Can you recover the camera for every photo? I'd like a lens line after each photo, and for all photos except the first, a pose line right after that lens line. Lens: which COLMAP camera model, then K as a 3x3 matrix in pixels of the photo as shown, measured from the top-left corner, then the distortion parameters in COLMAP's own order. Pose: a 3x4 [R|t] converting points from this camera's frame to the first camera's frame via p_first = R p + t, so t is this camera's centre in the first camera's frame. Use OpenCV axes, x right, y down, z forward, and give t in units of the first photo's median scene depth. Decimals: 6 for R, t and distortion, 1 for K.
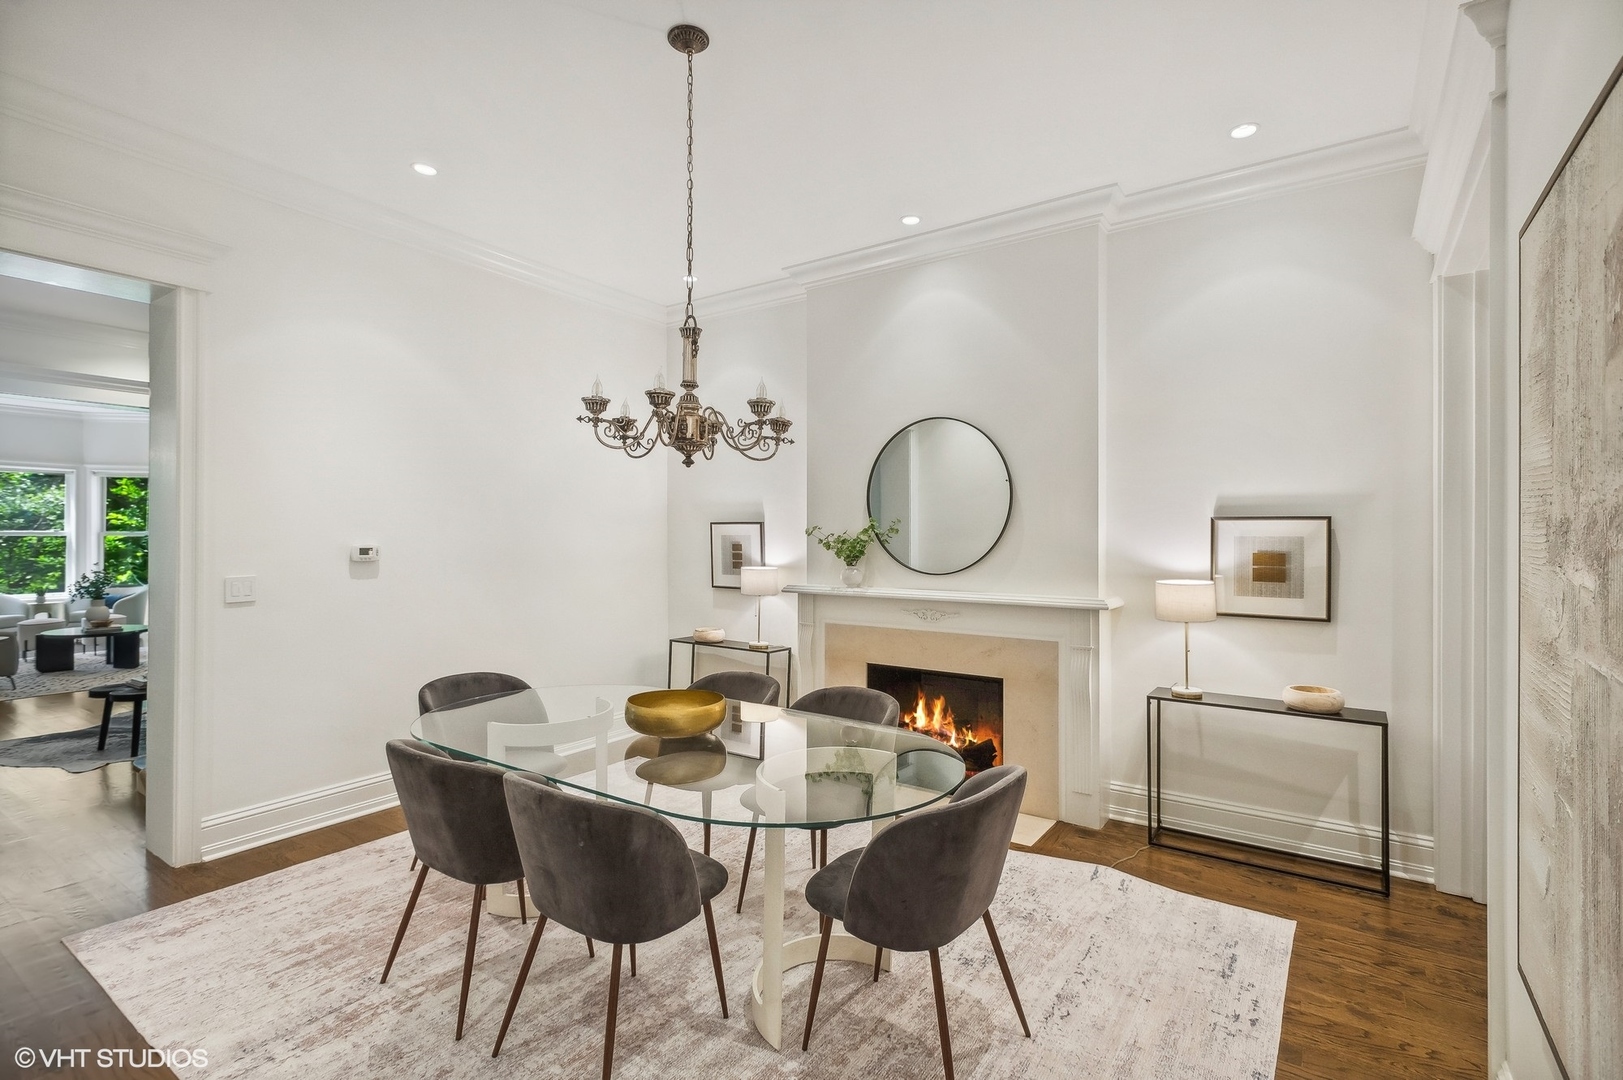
lens RADIAL K [[772.7, 0, 811.5], [0, 772.7, 540.0], [0, 0, 1]] dist [0.000033, 0.000132]
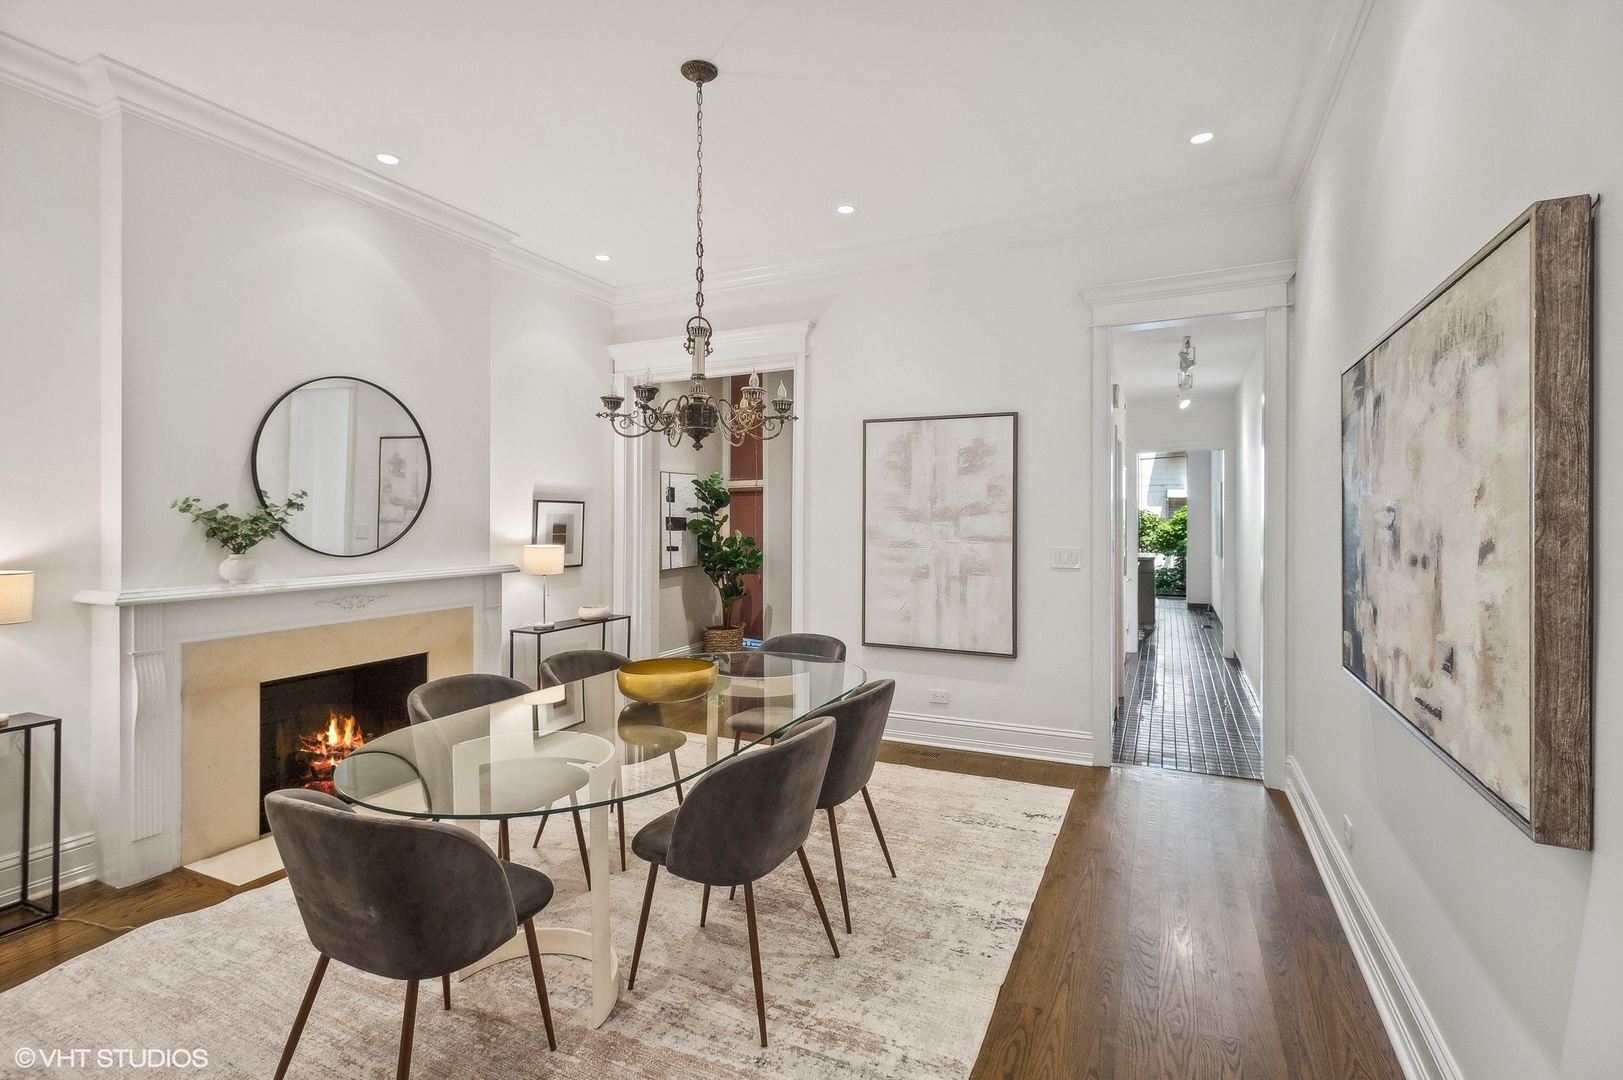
lens RADIAL K [[784.9, 0, 811.4], [0, 784.9, 529.2], [0, 0, 1]] dist [-0.000082, -0.000007]
pose [[-0.175643, -0.018518, 0.984280, -0.952370], [0.009421, 0.999746, 0.020490, 0.000079], [-0.984409, 0.012872, -0.175424, 0.749851]]
